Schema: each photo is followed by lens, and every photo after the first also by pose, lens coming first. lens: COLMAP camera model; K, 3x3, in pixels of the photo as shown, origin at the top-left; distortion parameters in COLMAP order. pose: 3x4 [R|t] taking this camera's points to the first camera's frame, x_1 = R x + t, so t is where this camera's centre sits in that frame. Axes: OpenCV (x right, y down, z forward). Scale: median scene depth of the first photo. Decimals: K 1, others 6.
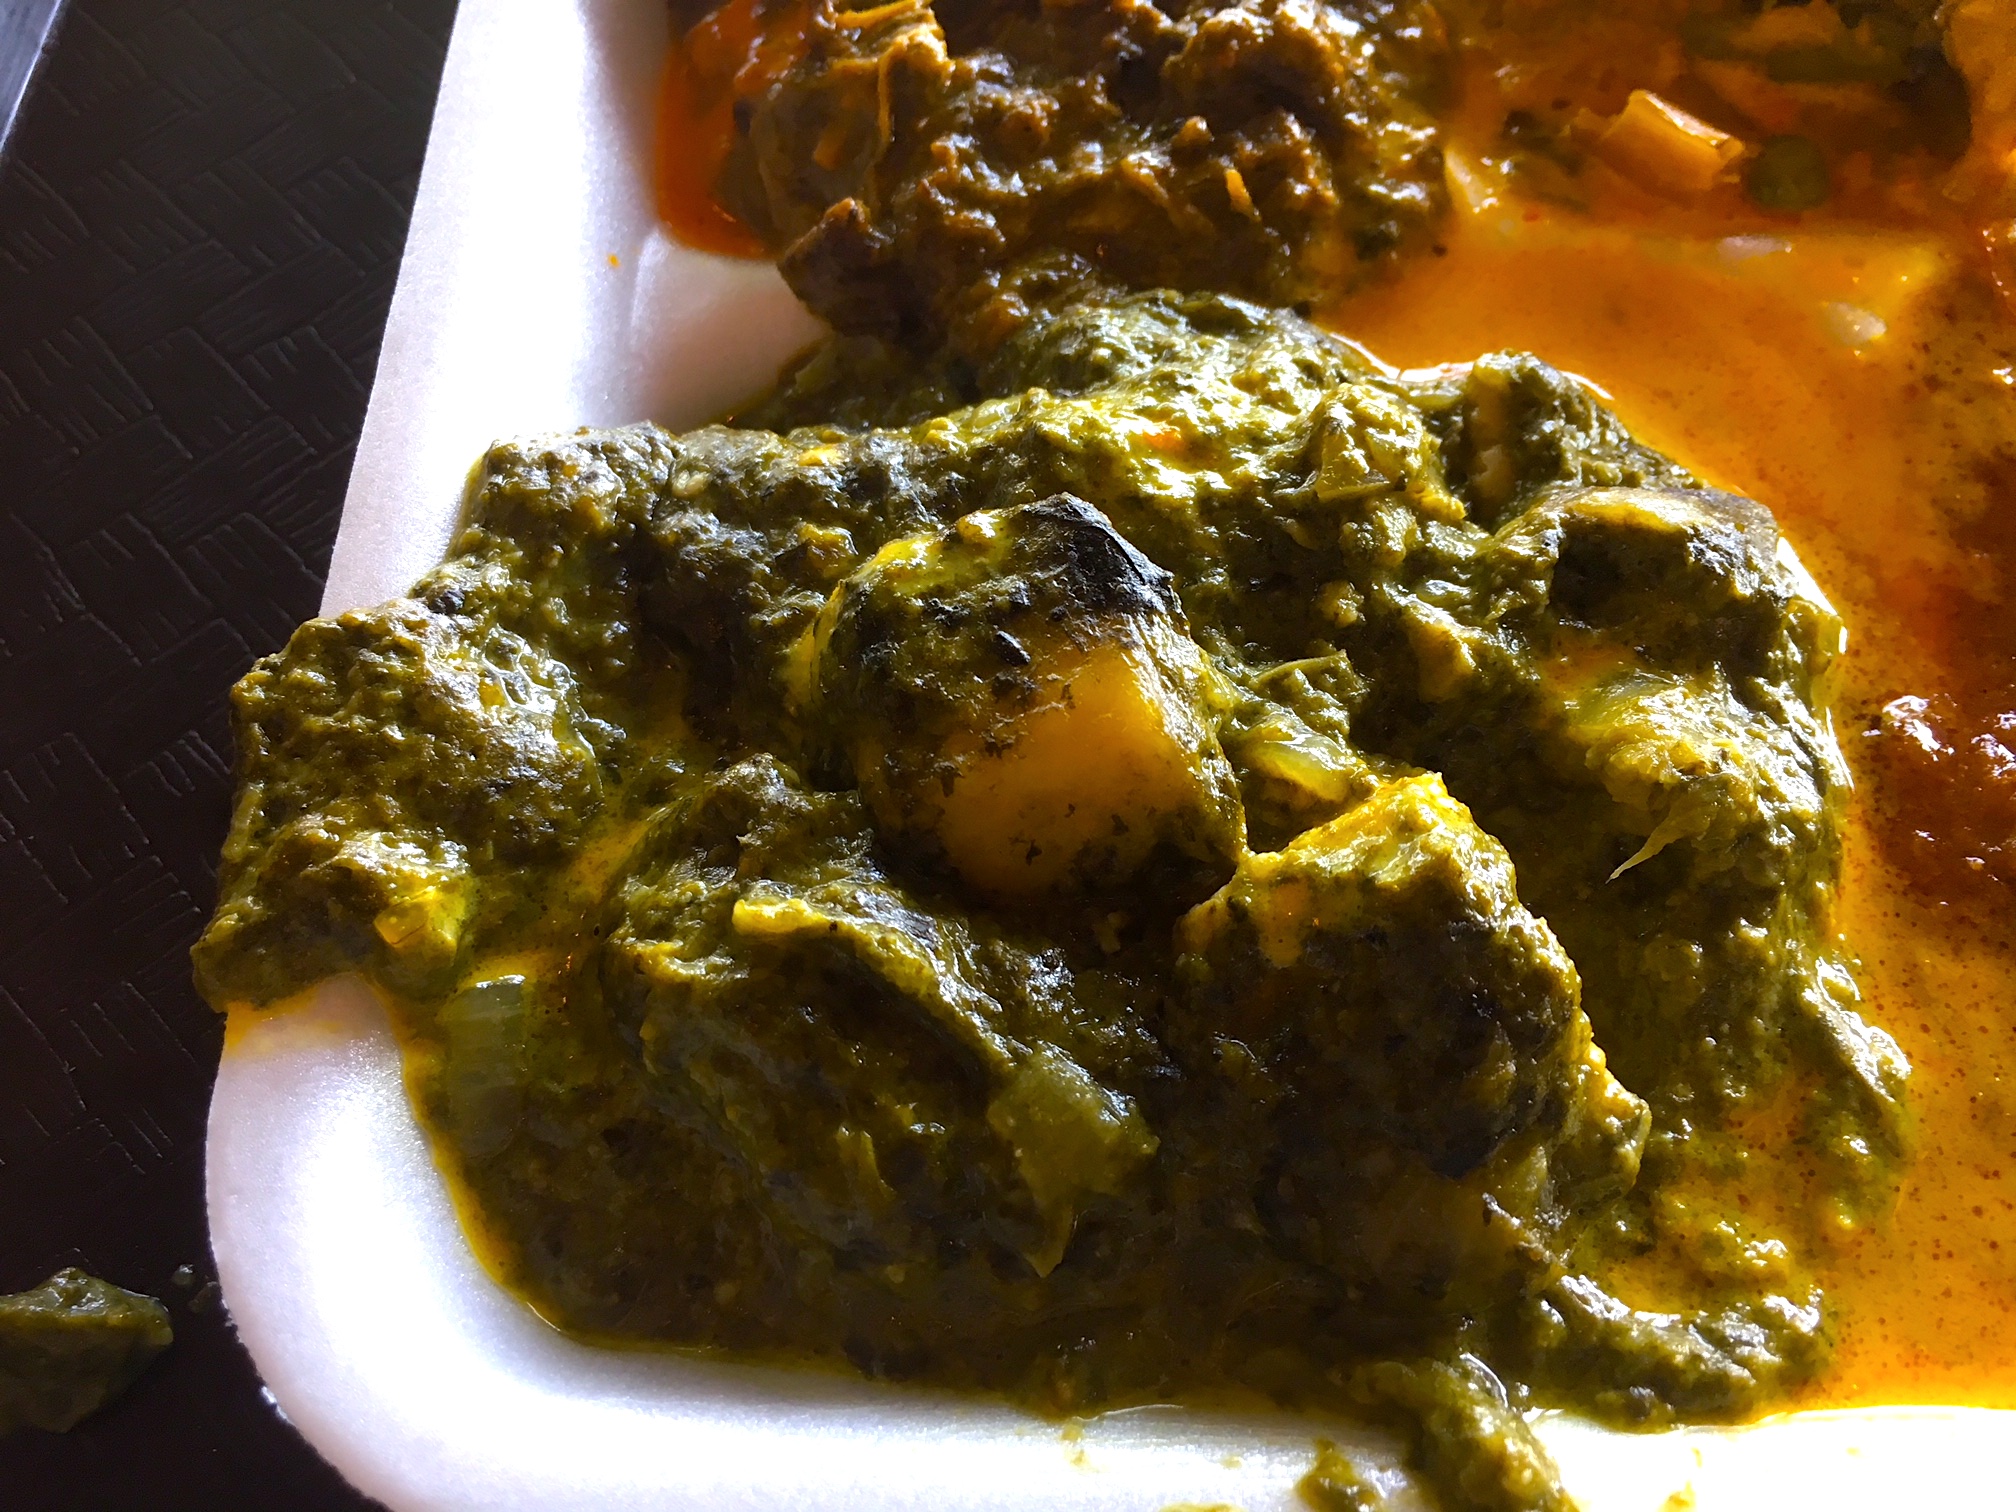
lens RADIAL K [[1881.6, 0, 1008.0], [0, 1881.6, 756.0], [0, 0, 1]] dist [0.065009, -0.160752]
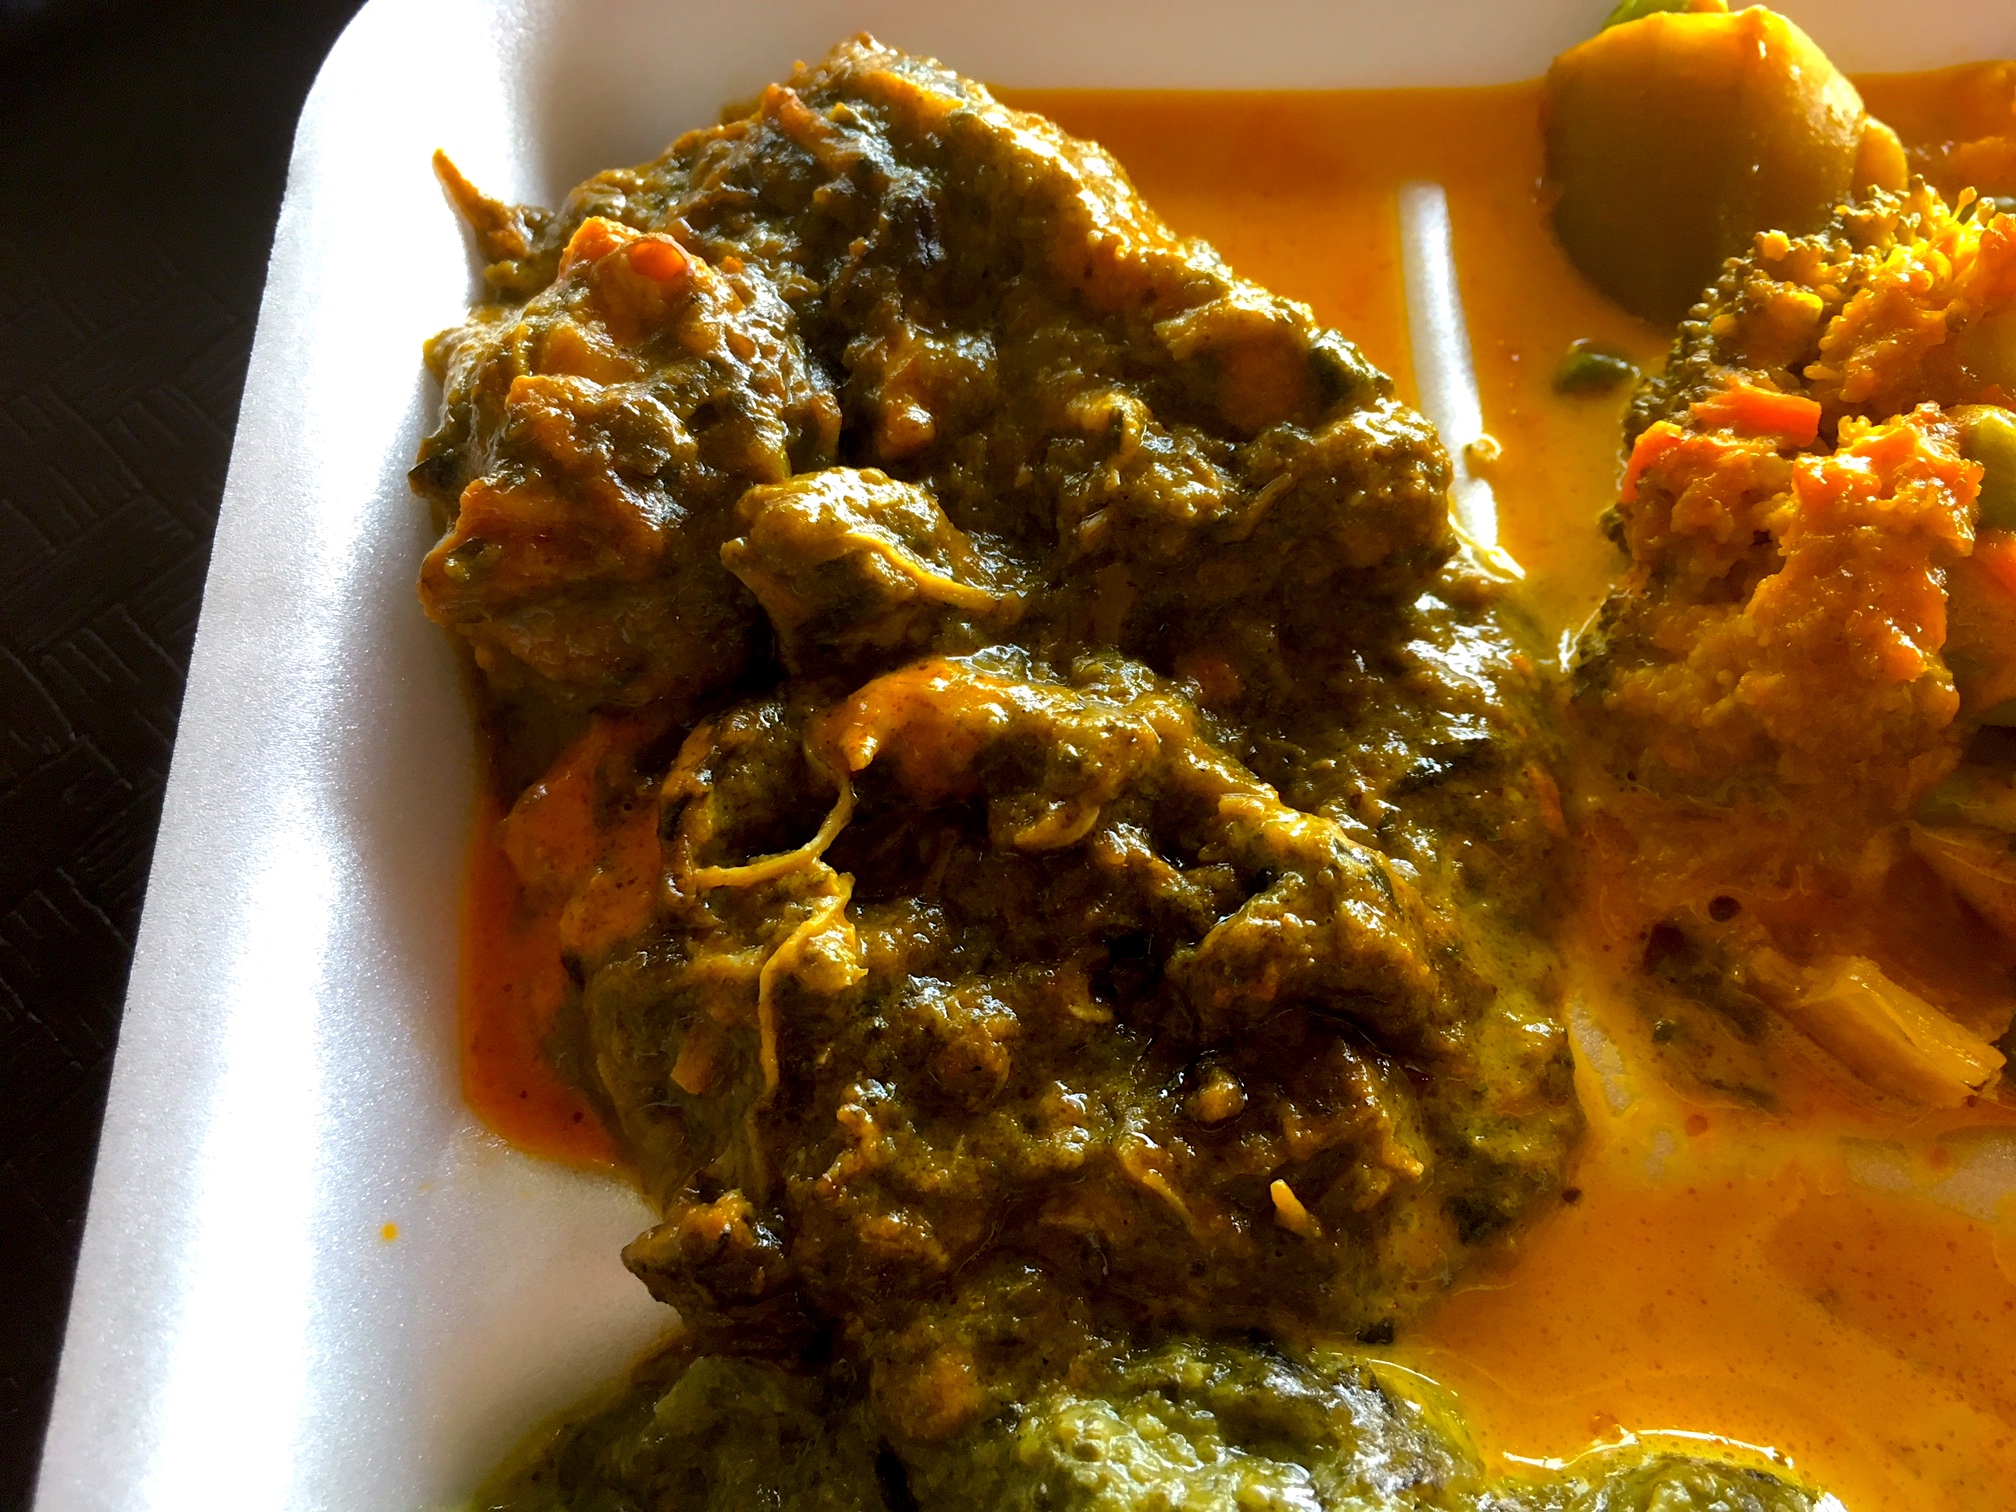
lens RADIAL K [[1881.6, 0, 1008.0], [0, 1881.6, 756.0], [0, 0, 1]] dist [0.065009, -0.160752]
pose [[0.999408, -0.032332, 0.011779, 0.017663], [0.031712, 0.998274, 0.049425, -0.486086], [-0.013357, -0.049022, 0.998708, 0.322170]]
